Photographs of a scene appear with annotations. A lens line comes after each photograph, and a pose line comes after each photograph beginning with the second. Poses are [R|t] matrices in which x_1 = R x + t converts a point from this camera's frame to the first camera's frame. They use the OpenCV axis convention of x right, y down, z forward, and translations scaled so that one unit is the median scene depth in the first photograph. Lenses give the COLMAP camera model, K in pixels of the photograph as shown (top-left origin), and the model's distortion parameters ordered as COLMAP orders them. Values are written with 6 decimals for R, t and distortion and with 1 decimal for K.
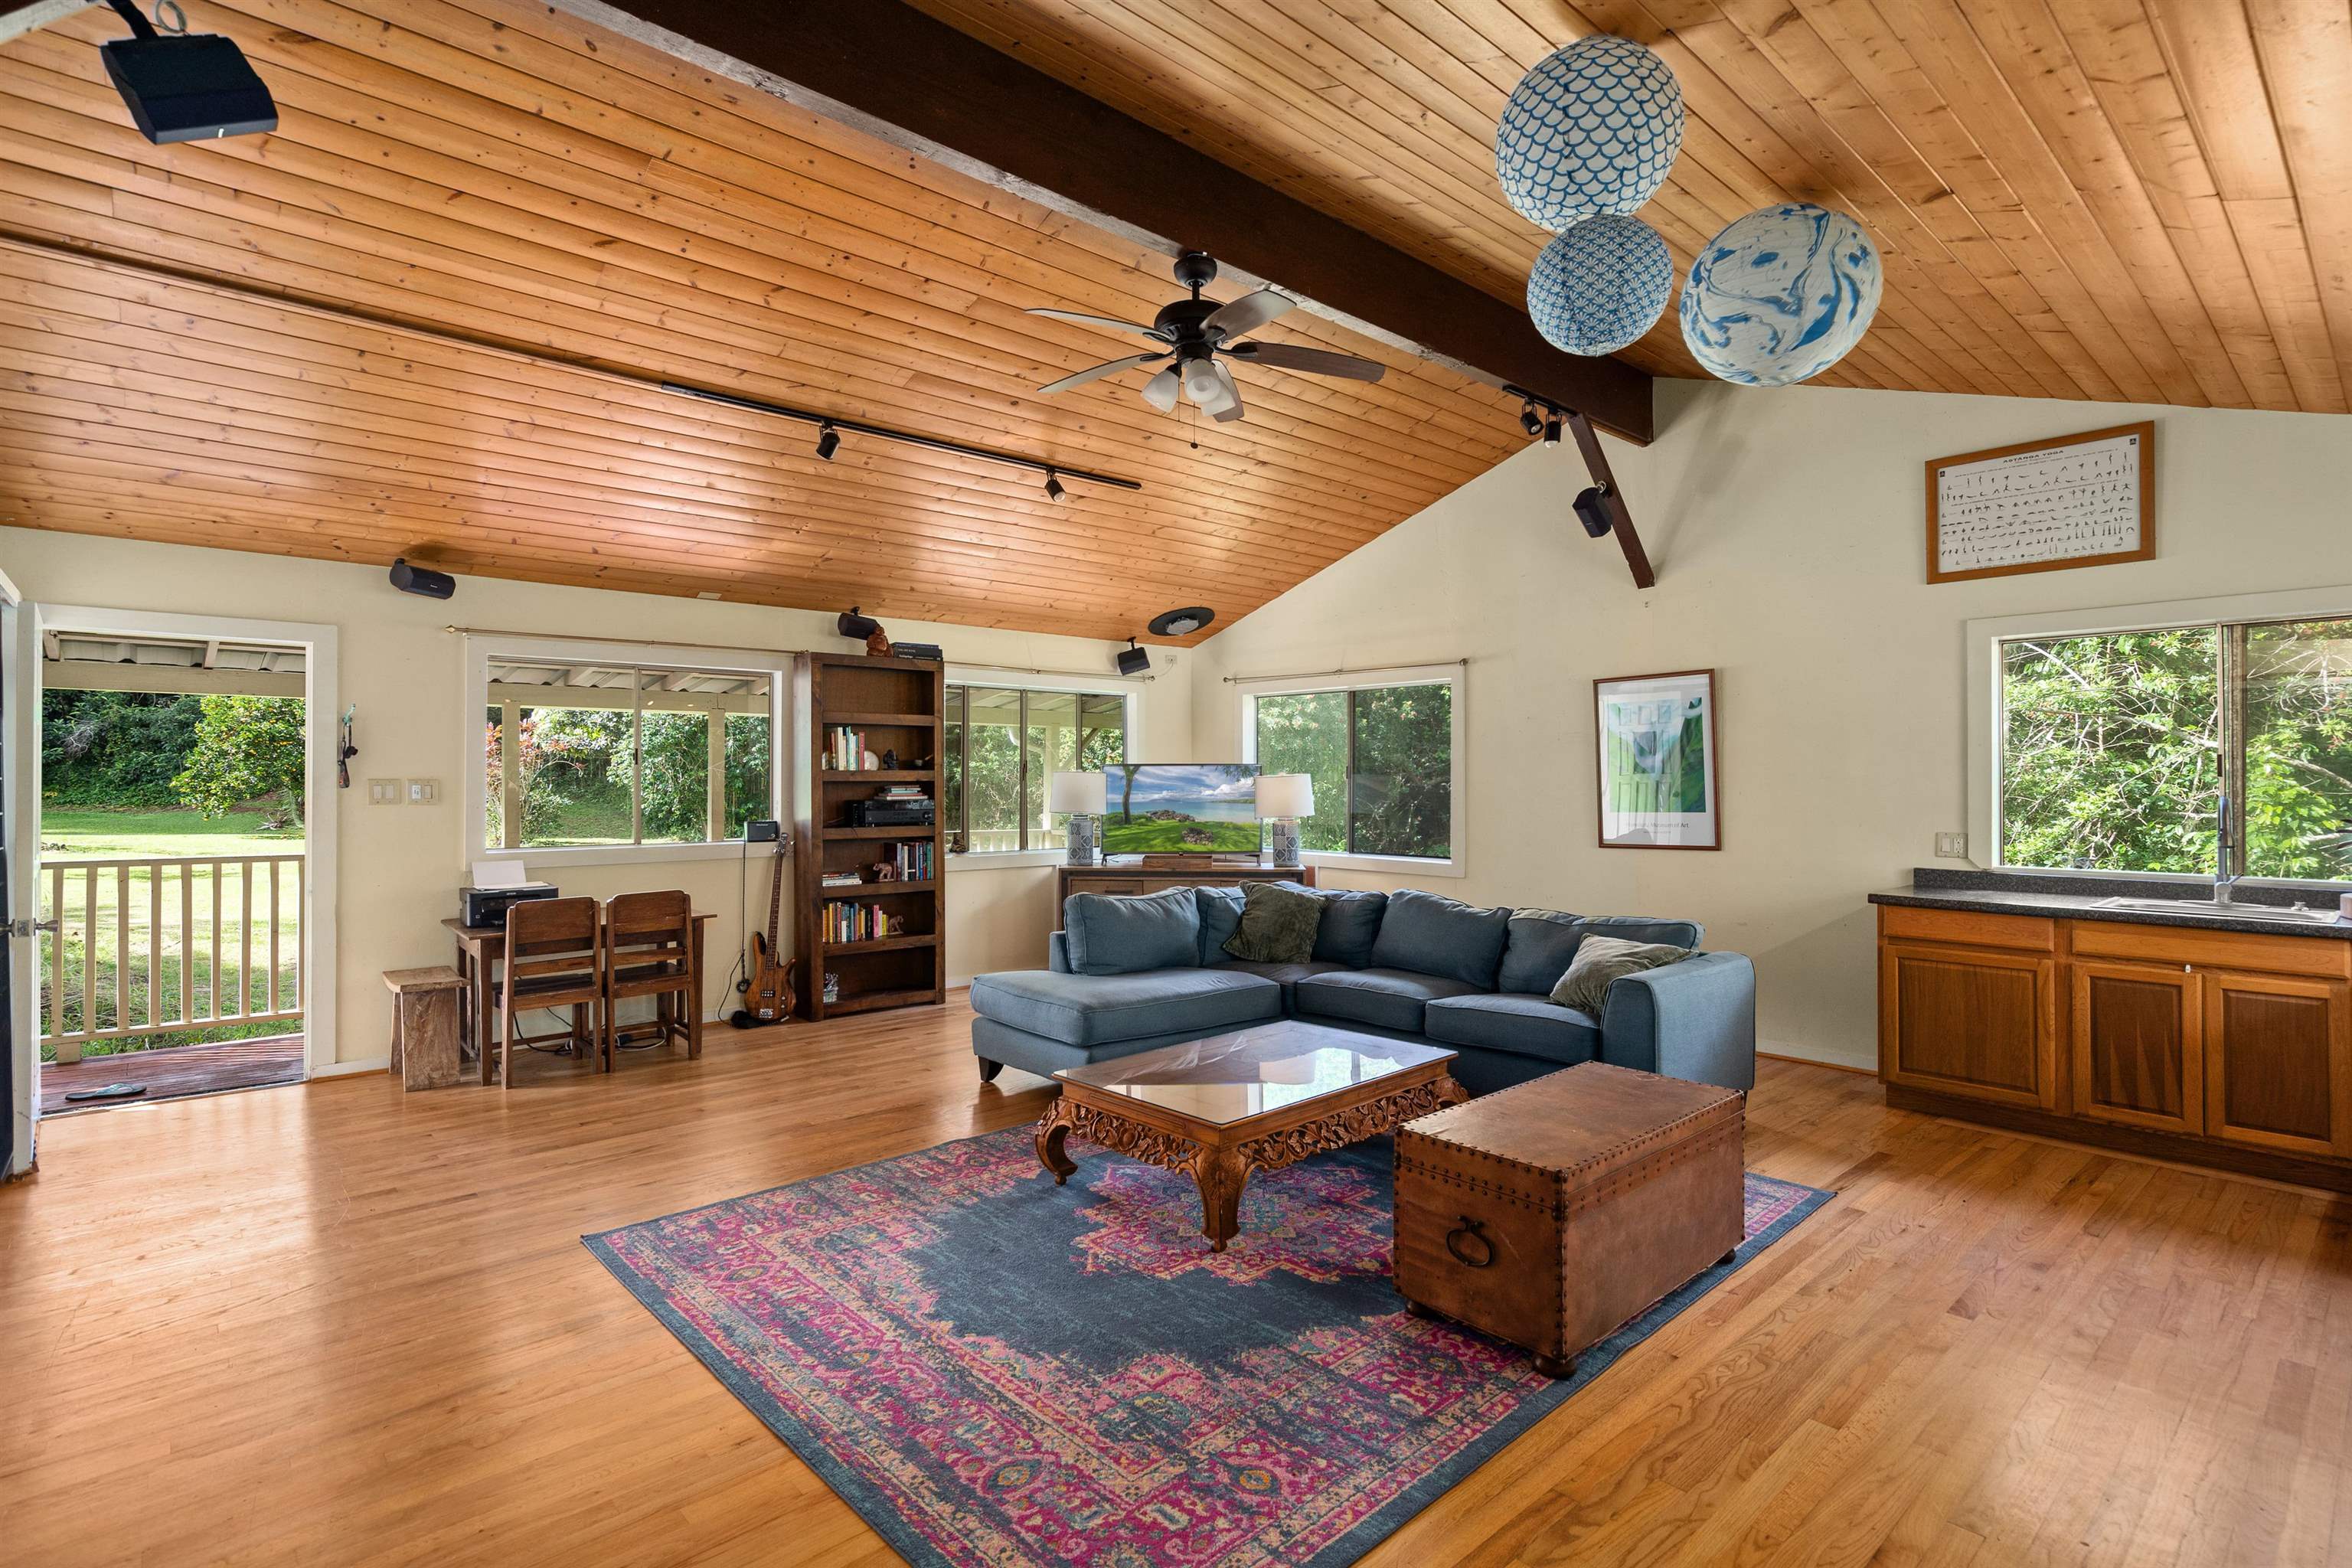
lens RADIAL K [[1112.2, 0, 1162.9], [0, 1112.2, 769.8], [0, 0, 1]] dist [-0.010805, 0.007121]
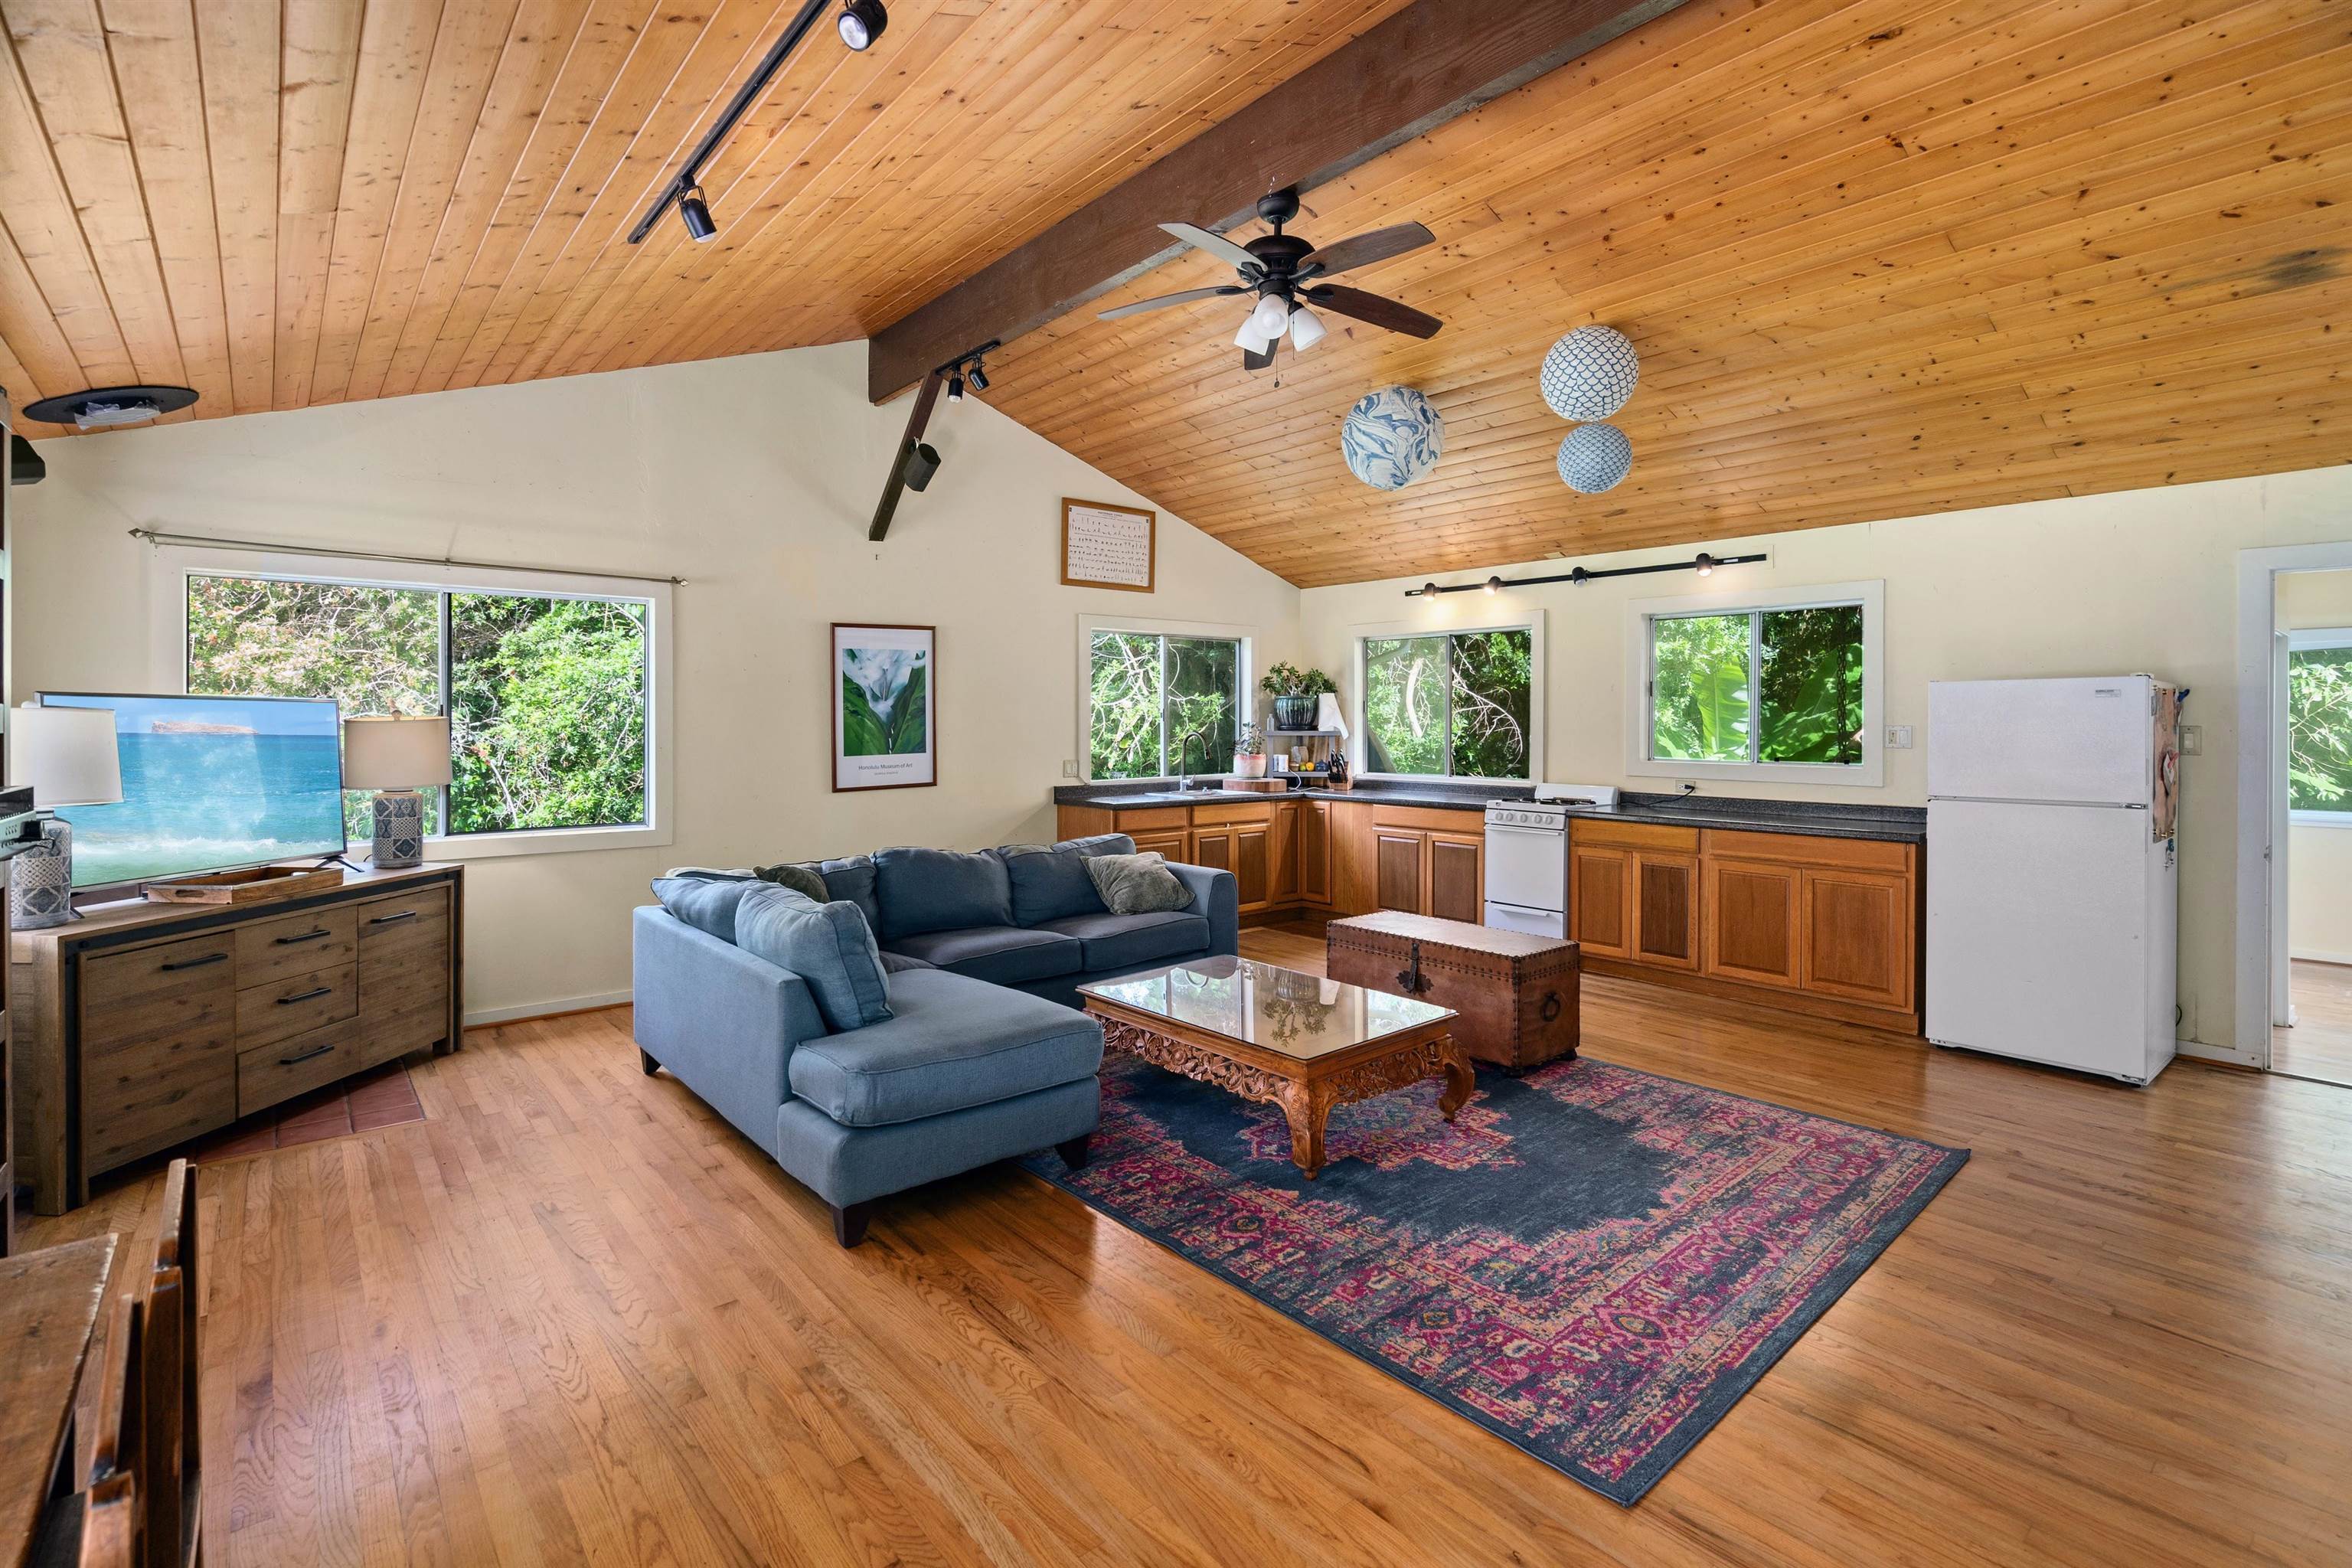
lens RADIAL K [[1105.0, 0, 1223.0], [0, 1105.0, 731.5], [0, 0, 1]] dist [-0.004341, -0.000142]
pose [[0.006754, -0.009359, 0.999933, -0.907196], [-0.005990, 0.999938, 0.009400, 0.006225], [-0.999959, -0.006053, 0.006697, 0.994381]]
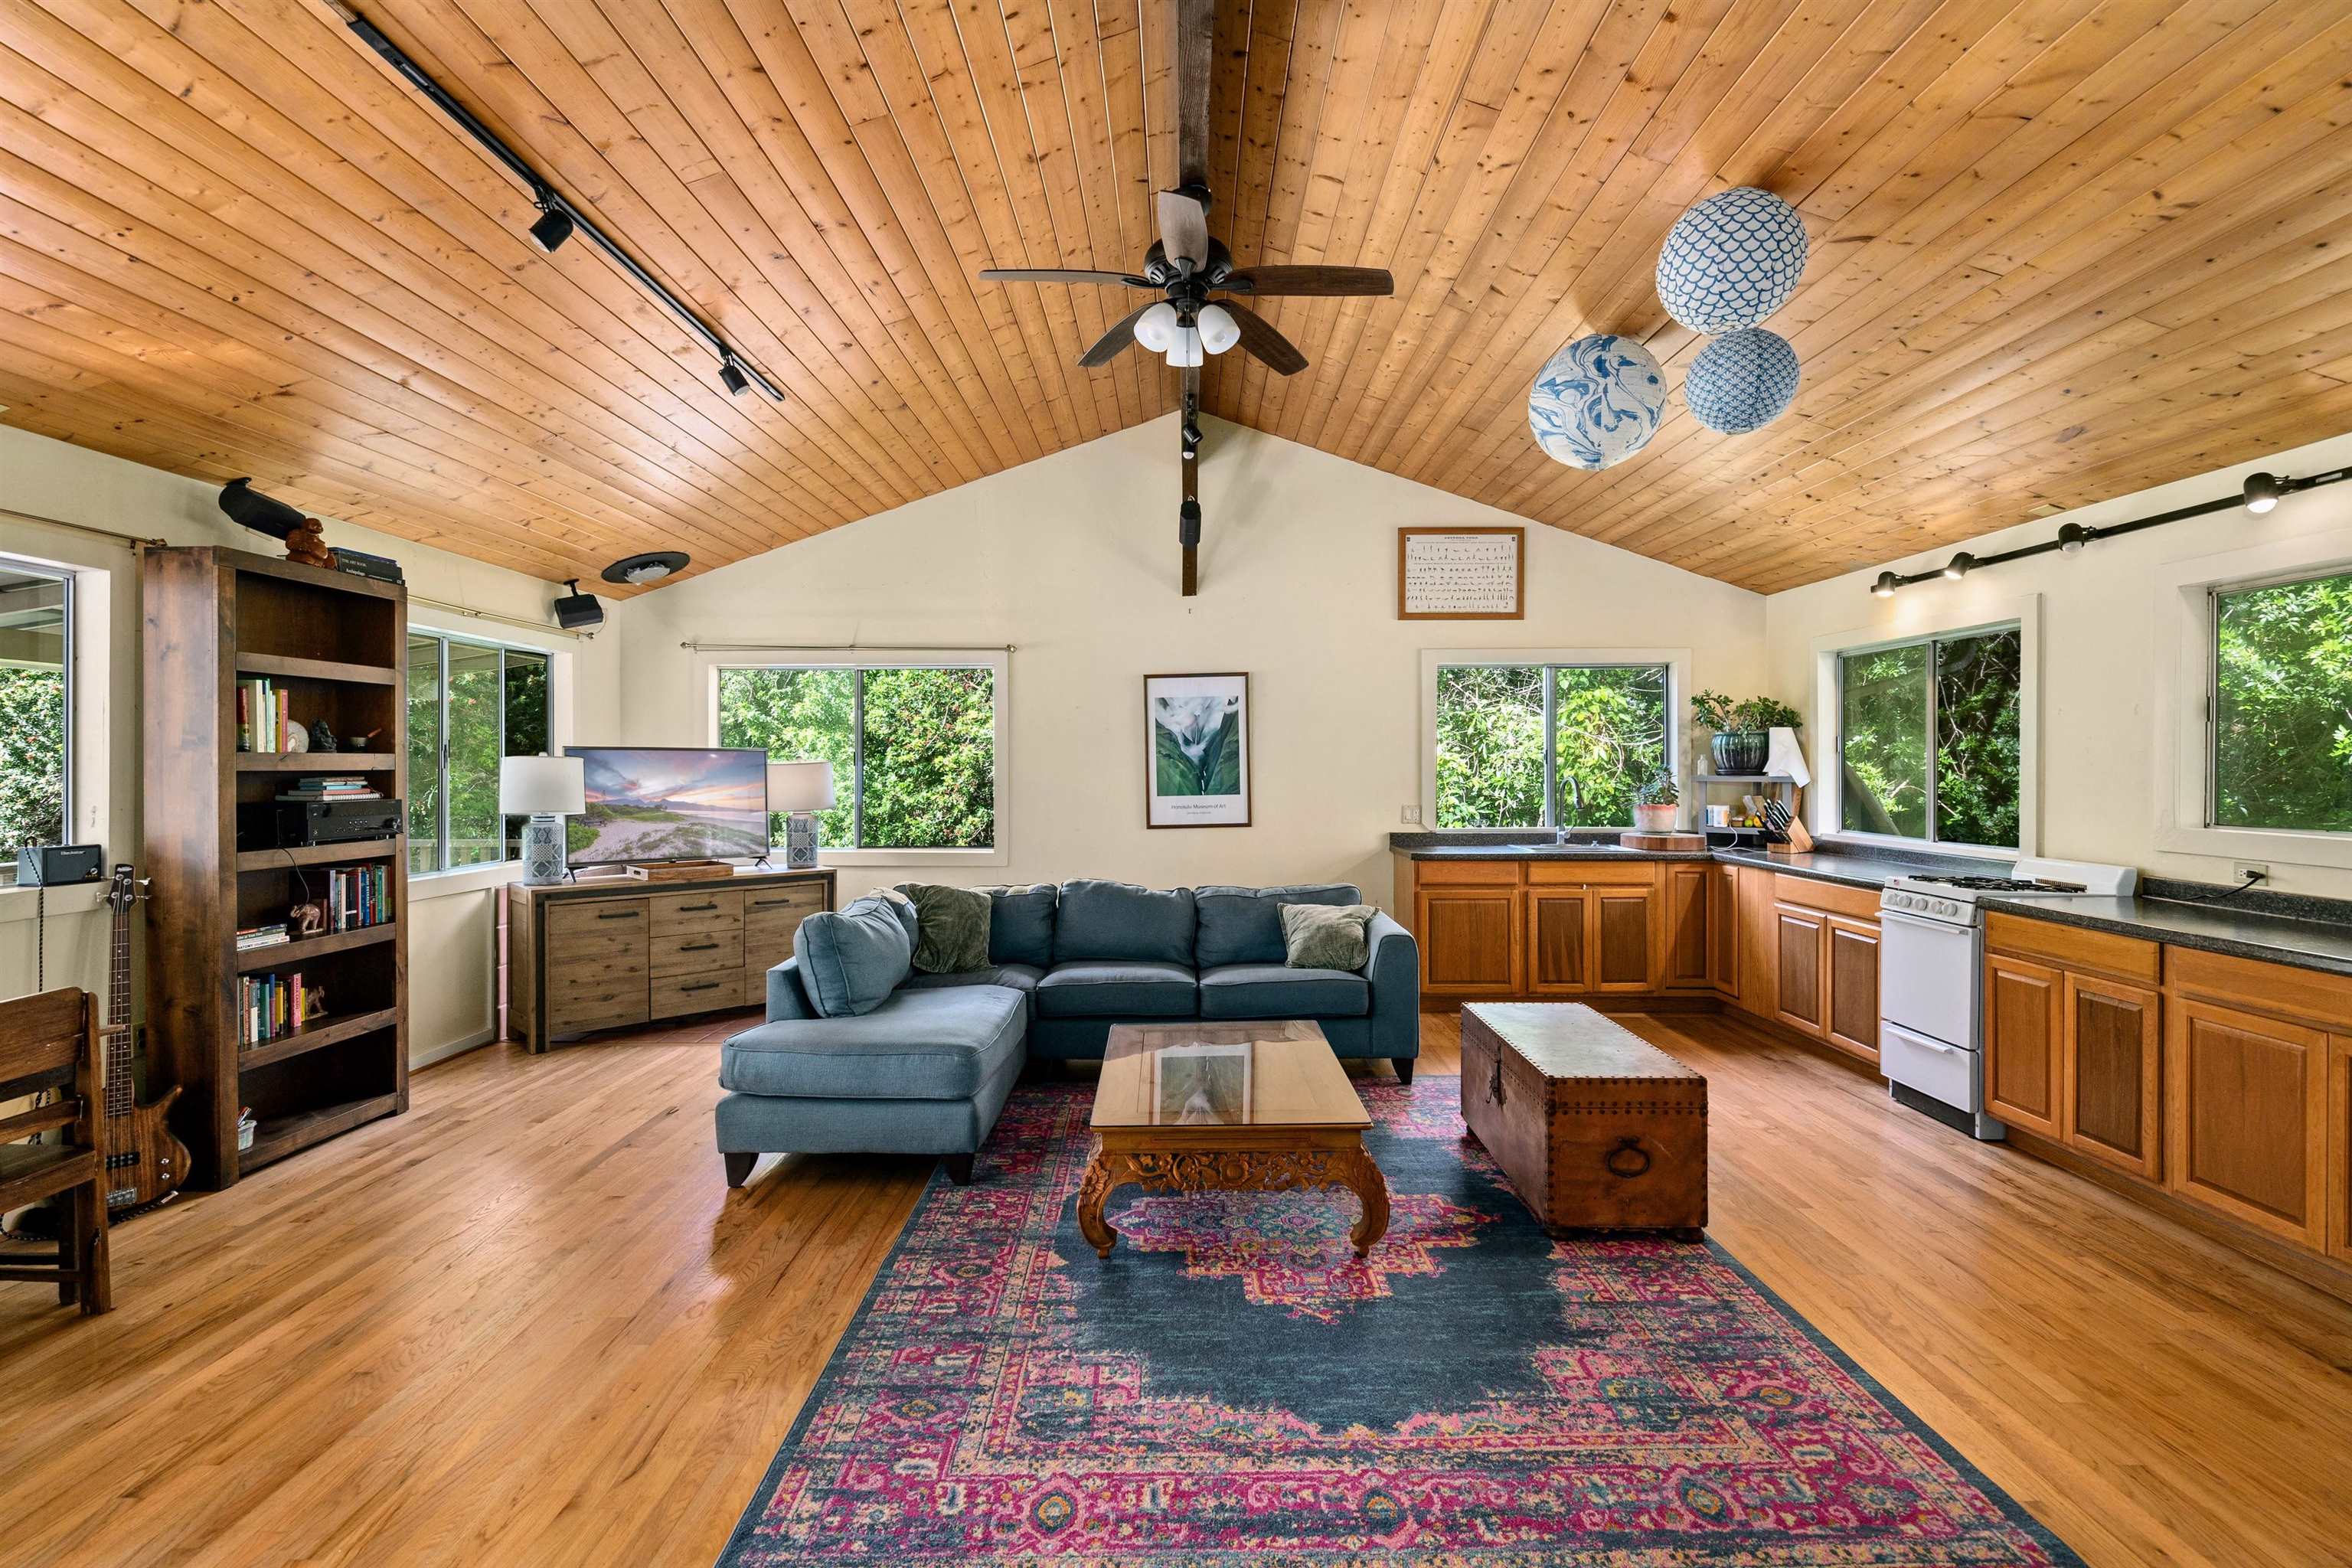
lens RADIAL K [[1112.2, 0, 1162.9], [0, 1112.2, 769.8], [0, 0, 1]] dist [-0.010805, 0.007121]
pose [[0.672792, -0.003264, 0.739824, -0.624419], [-0.004107, 0.999958, 0.008146, 0.004376], [-0.739820, -0.008519, 0.672751, 0.389086]]
